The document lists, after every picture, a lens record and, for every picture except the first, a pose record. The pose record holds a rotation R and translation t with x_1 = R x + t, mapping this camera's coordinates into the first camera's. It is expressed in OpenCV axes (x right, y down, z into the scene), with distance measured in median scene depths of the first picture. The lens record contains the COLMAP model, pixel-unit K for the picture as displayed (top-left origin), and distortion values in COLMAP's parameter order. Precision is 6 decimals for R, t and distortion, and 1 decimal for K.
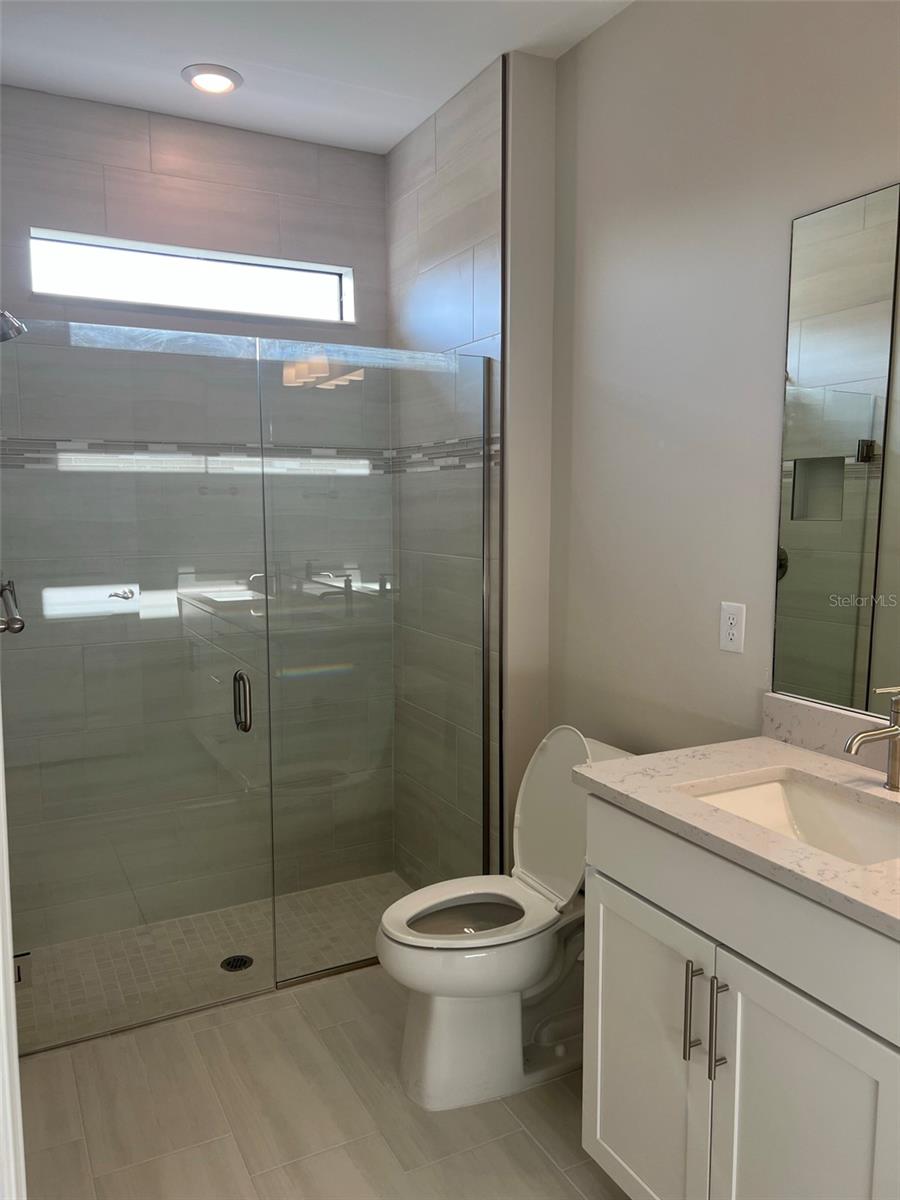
lens RADIAL K [[910.3, 0, 461.0], [0, 910.3, 600.3], [0, 0, 1]] dist [0.048047, -0.057282]
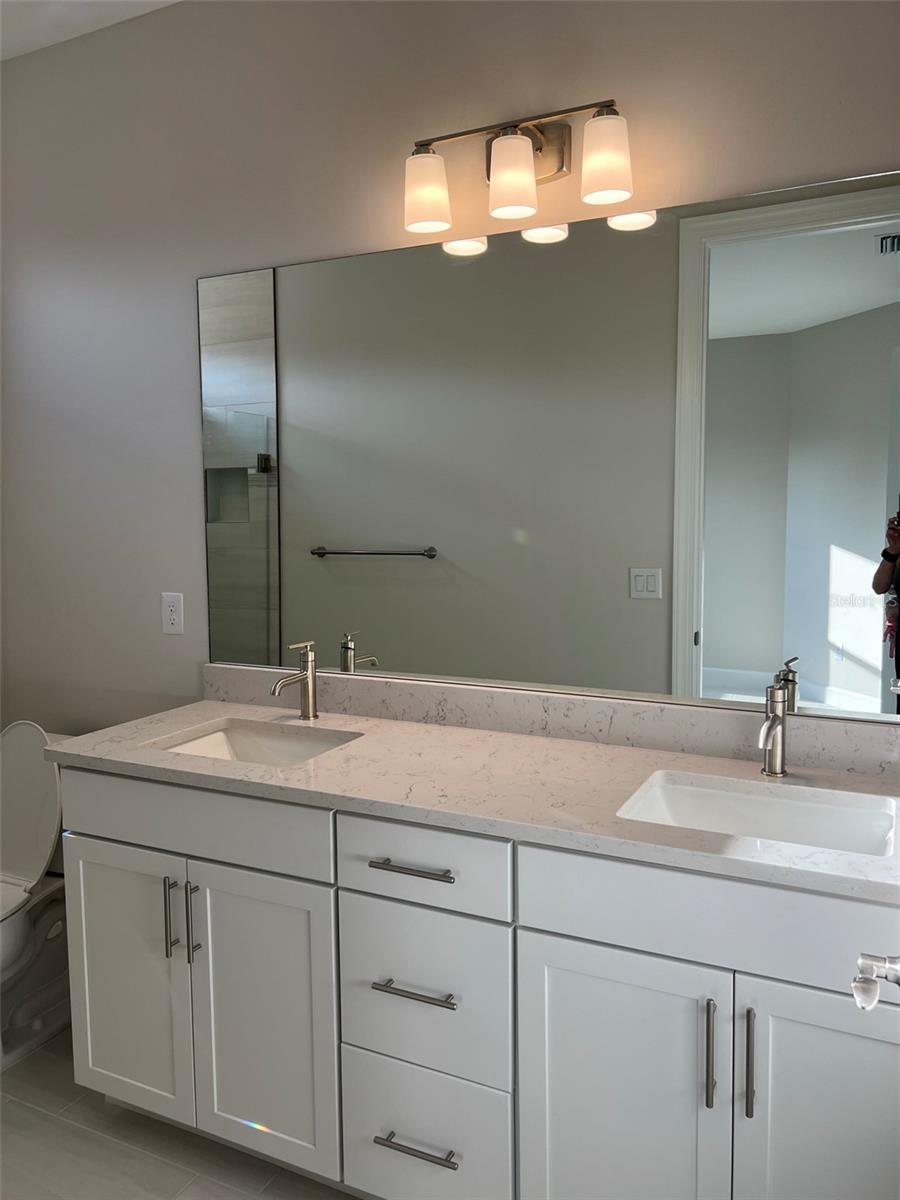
lens RADIAL K [[910.3, 0, 453.2], [0, 910.3, 590.9], [0, 0, 1]] dist [0.048047, -0.057282]
pose [[0.814919, -0.063490, 0.576087, -0.089610], [0.072019, 0.997371, 0.008042, 0.018348], [-0.575083, 0.034935, 0.817349, -0.180399]]
